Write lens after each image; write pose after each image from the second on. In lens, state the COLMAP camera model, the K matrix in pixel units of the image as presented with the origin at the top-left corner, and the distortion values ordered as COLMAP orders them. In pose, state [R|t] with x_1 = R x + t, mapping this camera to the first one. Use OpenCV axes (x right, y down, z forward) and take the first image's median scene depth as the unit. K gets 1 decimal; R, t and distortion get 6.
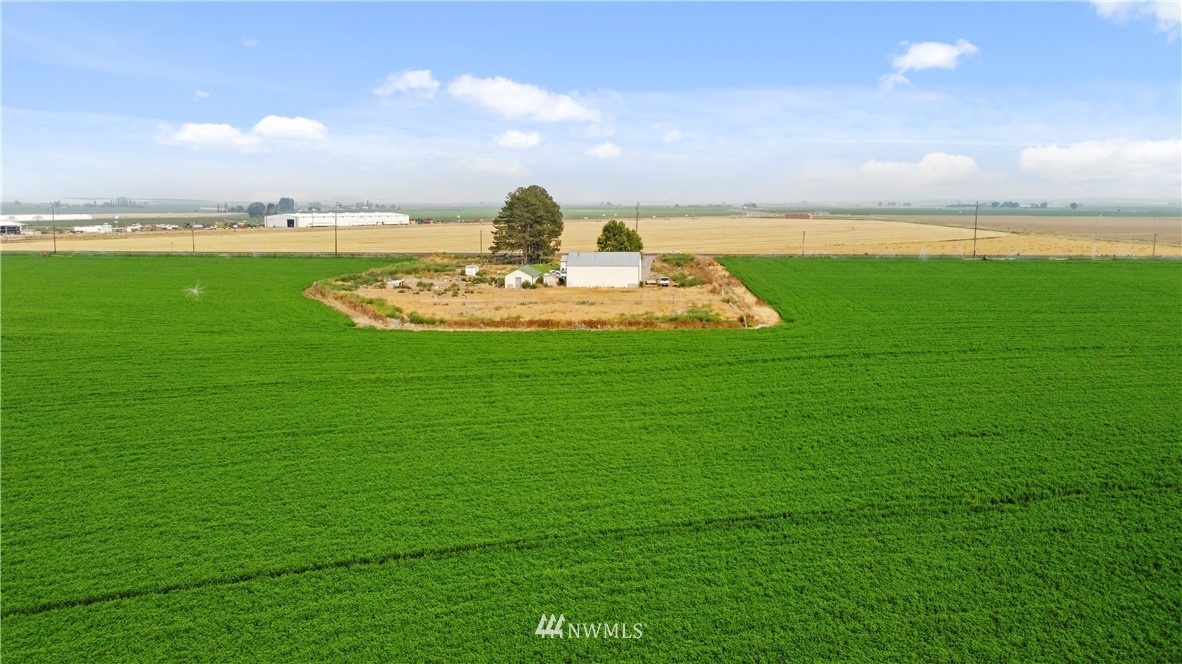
lens RADIAL K [[876.7, 0, 591.0], [0, 876.7, 332.0], [0, 0, 1]] dist [0.000386, -0.000708]
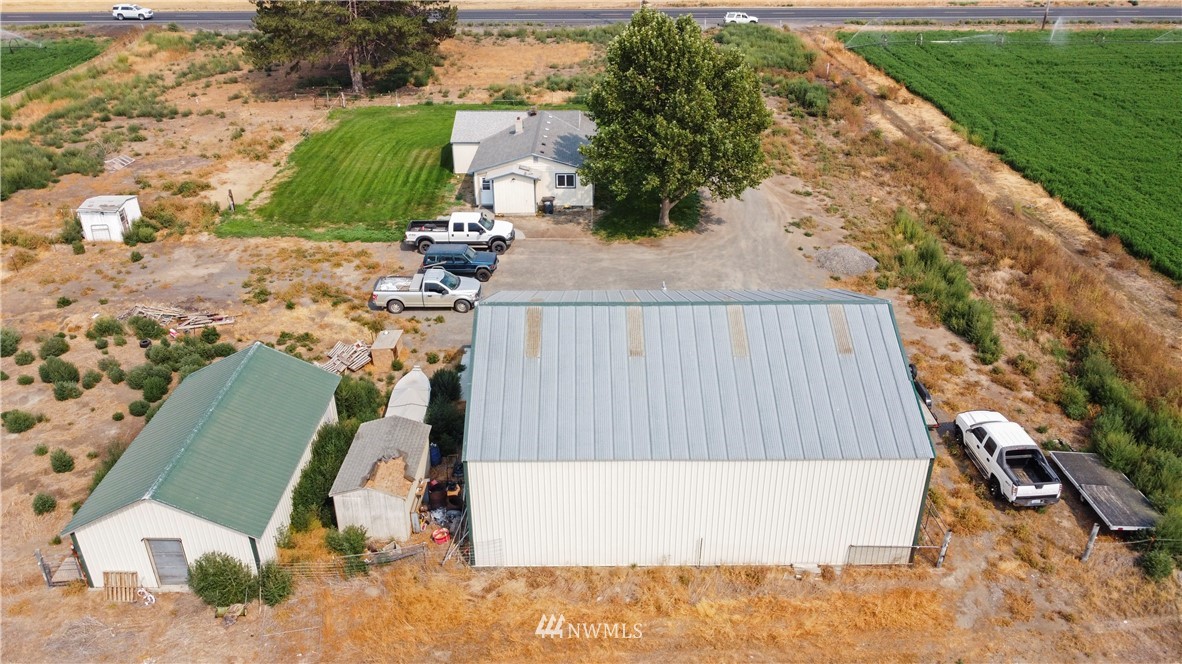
lens RADIAL K [[876.7, 0, 591.0], [0, 876.7, 332.0], [0, 0, 1]] dist [0.000386, -0.000708]
pose [[0.994654, -0.074594, 0.071409, -0.014836], [0.044338, 0.933028, 0.357061, -0.149369], [-0.093261, -0.351986, 0.931348, 0.859284]]
